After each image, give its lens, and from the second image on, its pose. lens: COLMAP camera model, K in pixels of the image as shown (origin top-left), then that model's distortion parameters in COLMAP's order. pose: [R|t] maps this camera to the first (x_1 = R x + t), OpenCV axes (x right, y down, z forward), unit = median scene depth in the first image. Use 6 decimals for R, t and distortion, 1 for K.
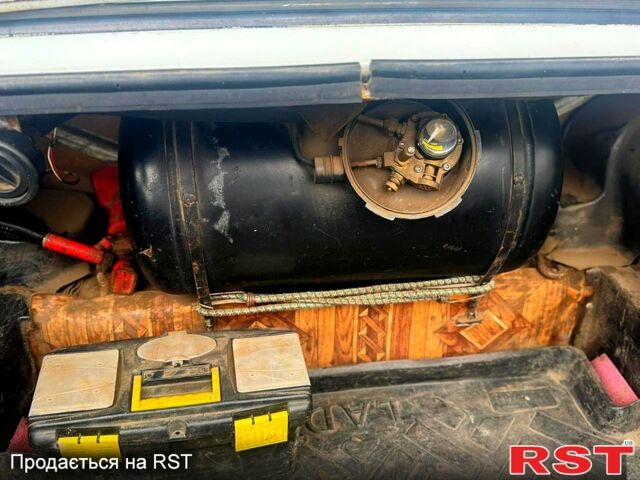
lens RADIAL K [[580.6, 0, 320.0], [0, 580.6, 240.0], [0, 0, 1]] dist [0.157941, -0.342893]
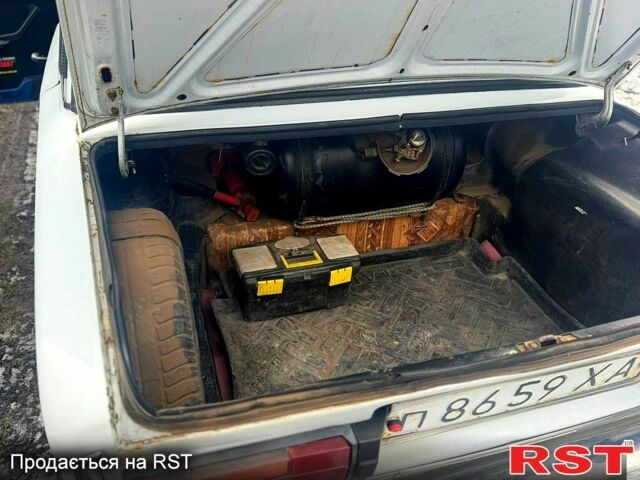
lens RADIAL K [[580.6, 0, 320.0], [0, 580.6, 240.0], [0, 0, 1]] dist [0.157941, -0.342893]
pose [[0.981010, -0.062595, 0.183580, -0.464440], [0.050352, 0.996232, 0.070616, 0.029938], [-0.187308, -0.060032, 0.980465, -0.896386]]
